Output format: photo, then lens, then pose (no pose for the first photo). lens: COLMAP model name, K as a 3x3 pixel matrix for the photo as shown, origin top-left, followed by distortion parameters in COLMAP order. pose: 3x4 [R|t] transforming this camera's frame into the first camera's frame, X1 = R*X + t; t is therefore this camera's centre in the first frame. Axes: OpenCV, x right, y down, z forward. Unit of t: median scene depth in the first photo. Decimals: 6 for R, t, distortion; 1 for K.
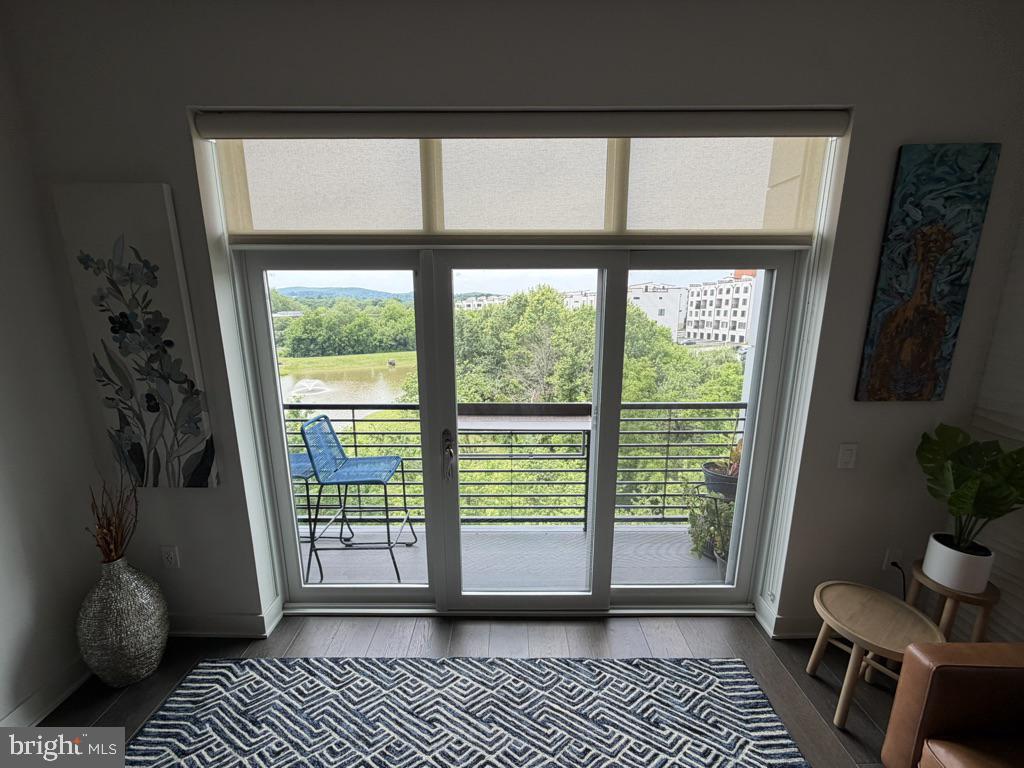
lens RADIAL K [[409.2, 0, 516.4], [0, 409.2, 385.3], [0, 0, 1]] dist [0.000783, -0.000528]
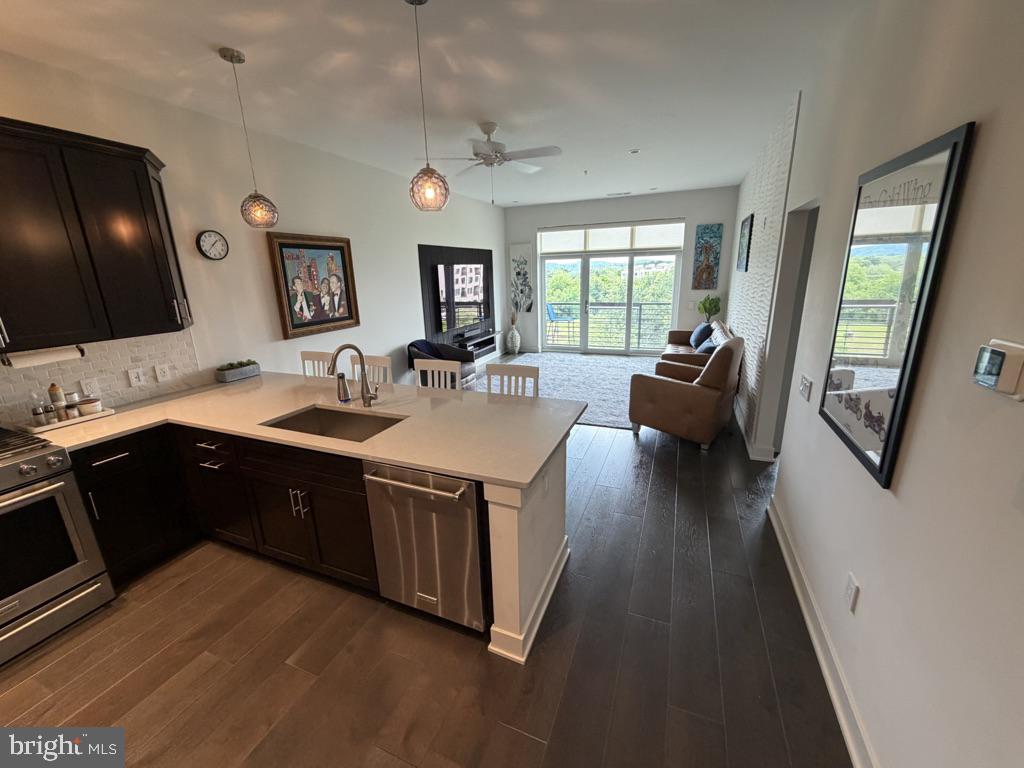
lens RADIAL K [[409.2, 0, 507.9], [0, 409.2, 384.7], [0, 0, 1]] dist [0.000783, -0.000528]
pose [[0.917096, 0.081781, -0.390189, 0.839113], [-0.054562, 0.995271, 0.080360, 0.731666], [0.394915, -0.052408, 0.917221, -3.348231]]
